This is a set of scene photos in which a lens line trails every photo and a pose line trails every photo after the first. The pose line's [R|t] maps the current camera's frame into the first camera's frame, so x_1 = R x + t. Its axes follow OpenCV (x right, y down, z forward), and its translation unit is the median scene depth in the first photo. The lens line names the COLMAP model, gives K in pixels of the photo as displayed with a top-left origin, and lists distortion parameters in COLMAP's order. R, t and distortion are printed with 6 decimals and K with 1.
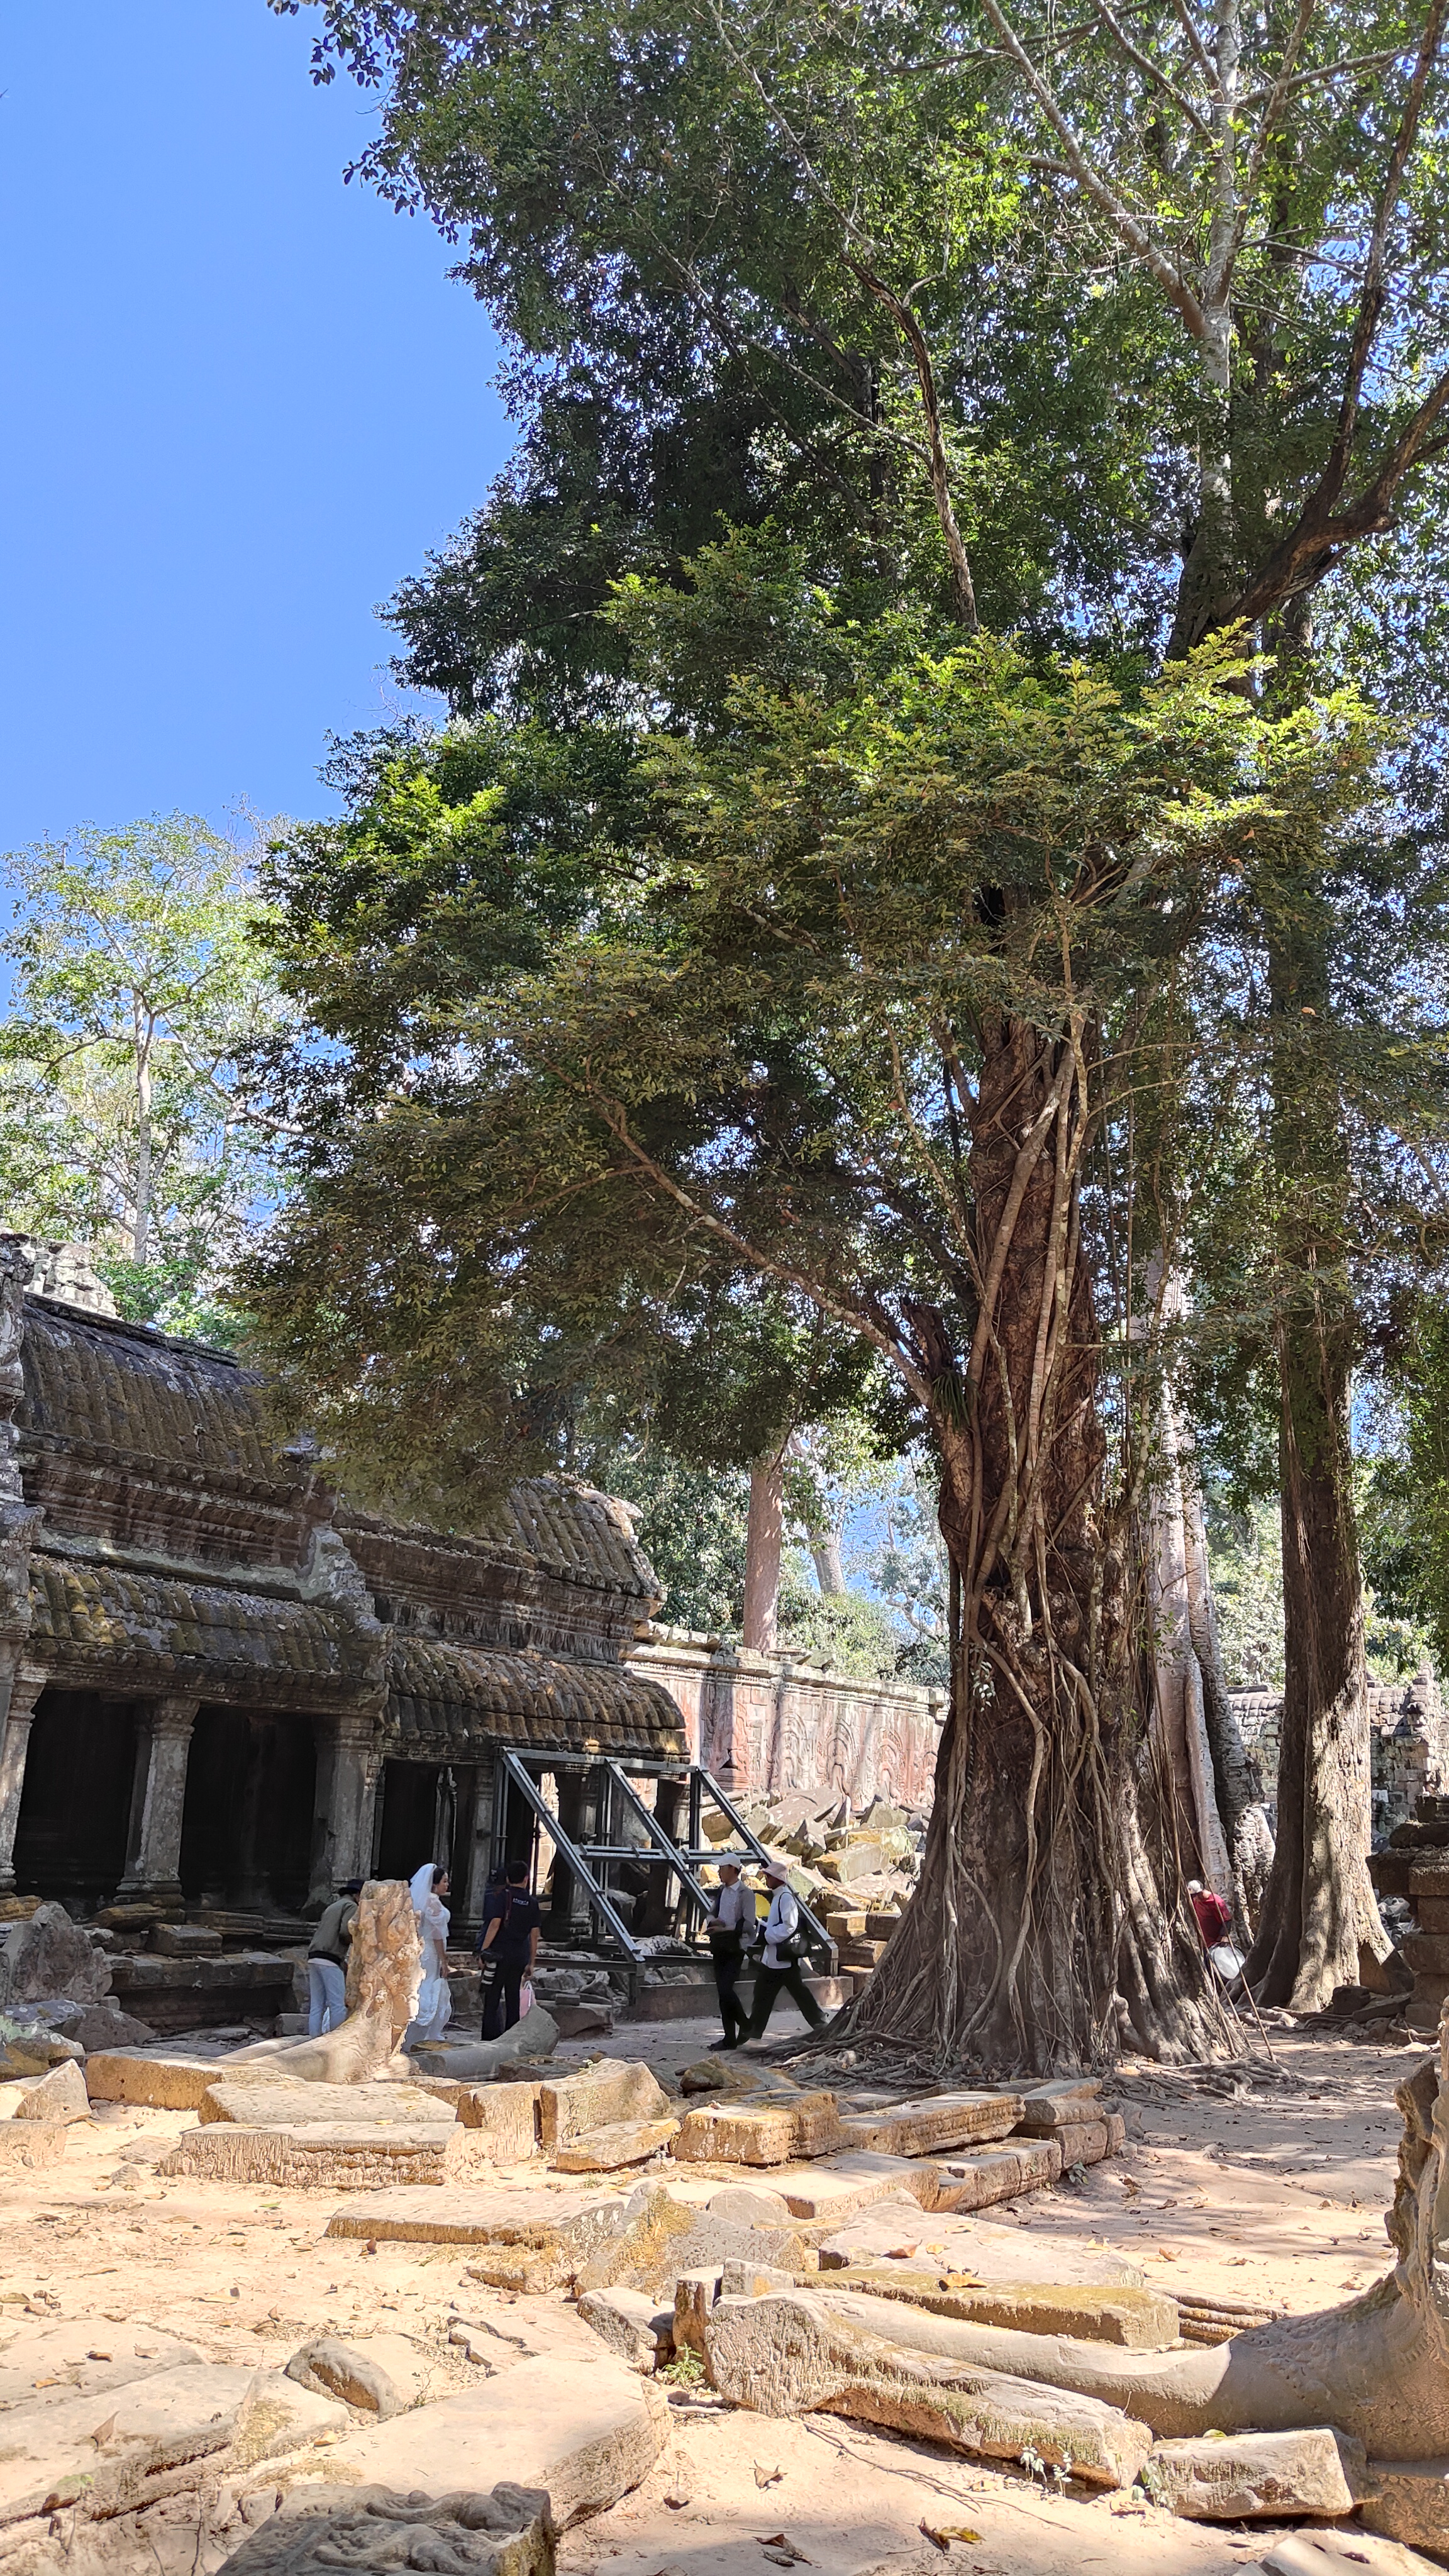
lens RADIAL K [[1811.0, 0, 717.2], [0, 1811.0, 1281.8], [0, 0, 1]] dist [0.024200, -0.018936]
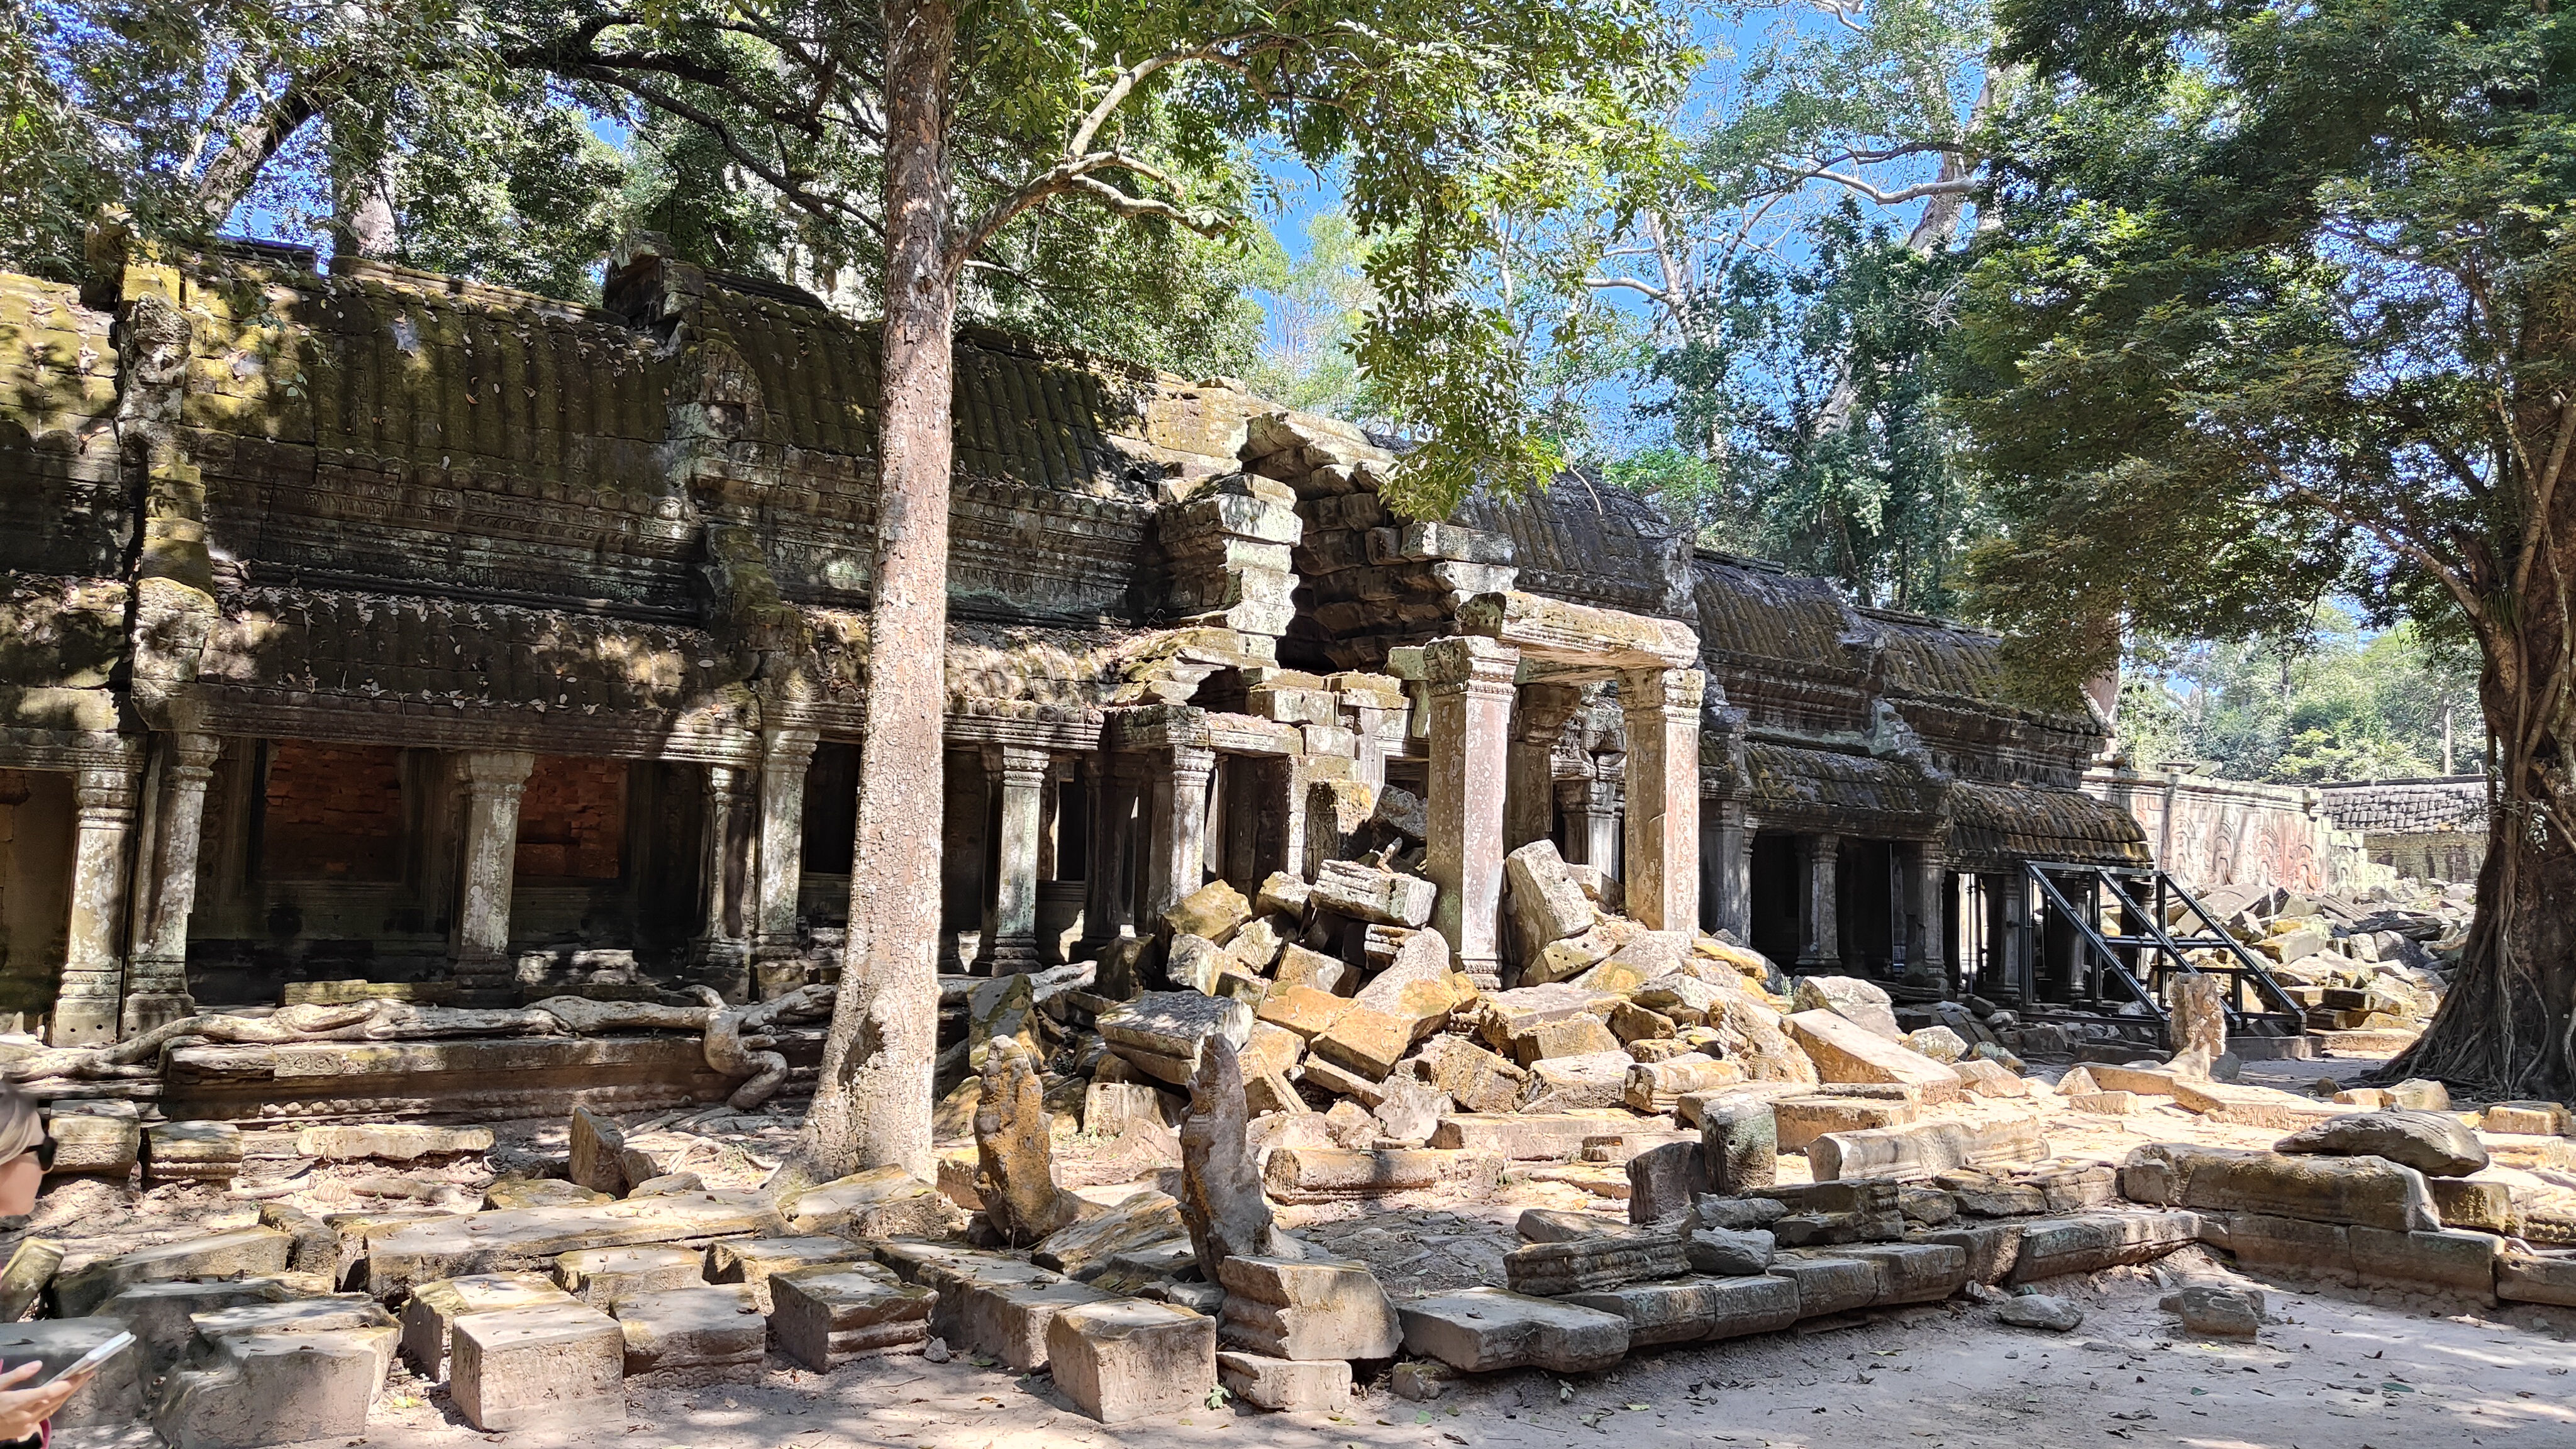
lens RADIAL K [[1811.0, 0, 1291.9], [0, 1811.0, 739.4], [0, 0, 1]] dist [0.024200, -0.018936]
pose [[0.950847, -0.022441, -0.308848, -0.206408], [0.086671, 0.976795, 0.195859, -0.123826], [0.297285, -0.213000, 0.930727, -0.334757]]
